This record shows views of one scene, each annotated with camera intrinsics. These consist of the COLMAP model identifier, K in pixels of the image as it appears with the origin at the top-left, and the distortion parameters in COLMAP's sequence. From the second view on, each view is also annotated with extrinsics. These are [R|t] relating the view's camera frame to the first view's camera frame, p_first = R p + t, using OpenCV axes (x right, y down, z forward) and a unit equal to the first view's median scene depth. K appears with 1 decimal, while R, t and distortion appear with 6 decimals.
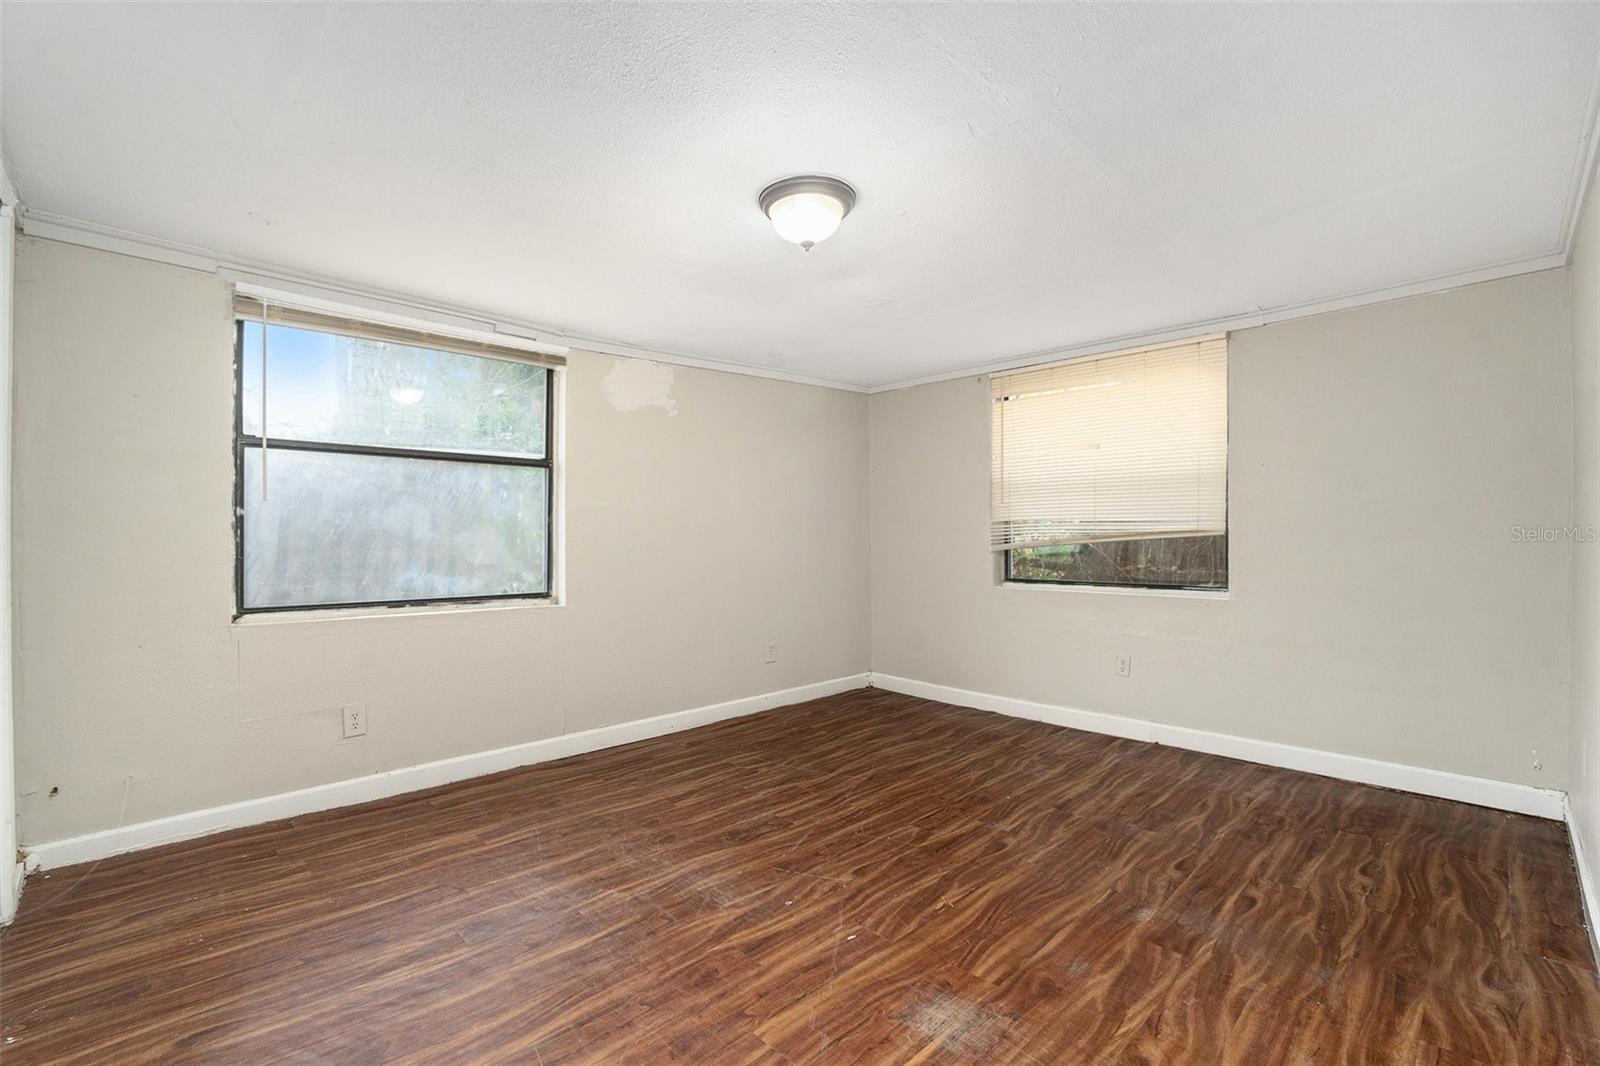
lens RADIAL K [[723.7, 0, 805.9], [0, 723.7, 530.3], [0, 0, 1]] dist [-0.062198, 0.021031]
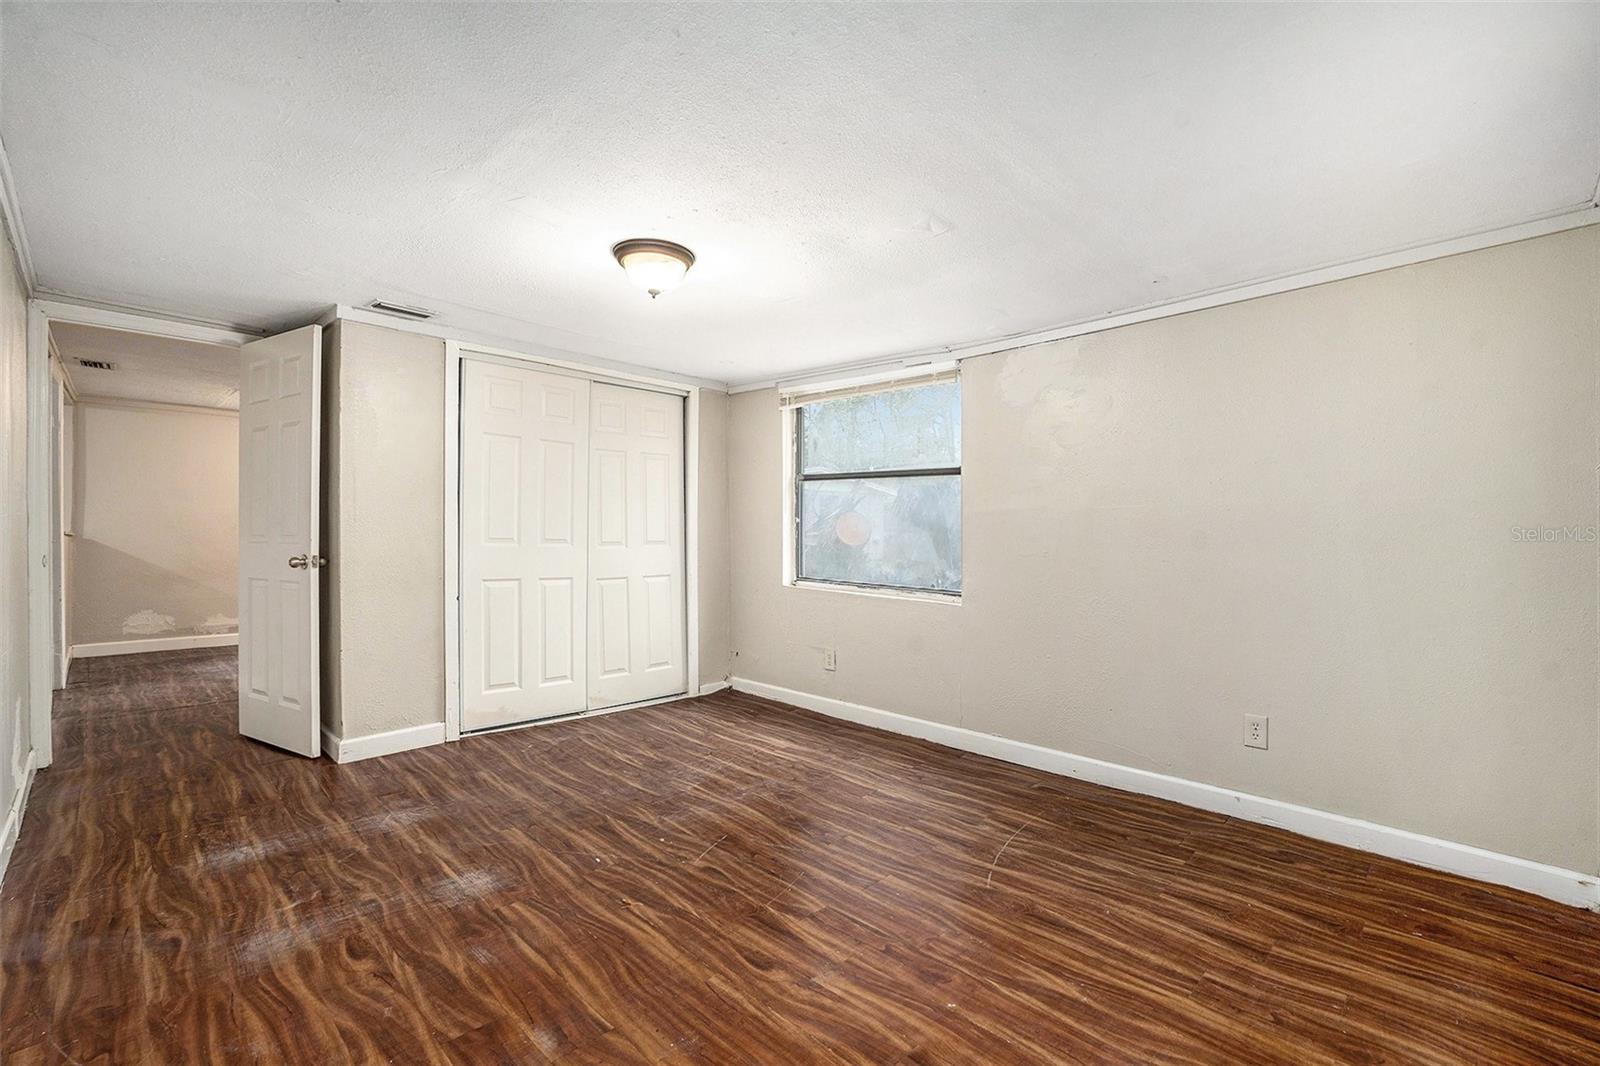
lens RADIAL K [[703.5, 0, 747.9], [0, 703.5, 532.8], [0, 0, 1]] dist [-0.058753, 0.023617]
pose [[-0.024480, 0.003417, -0.999694, 1.029555], [-0.014844, 0.999883, 0.003782, 0.000037], [0.999590, 0.014932, -0.024426, 1.051540]]
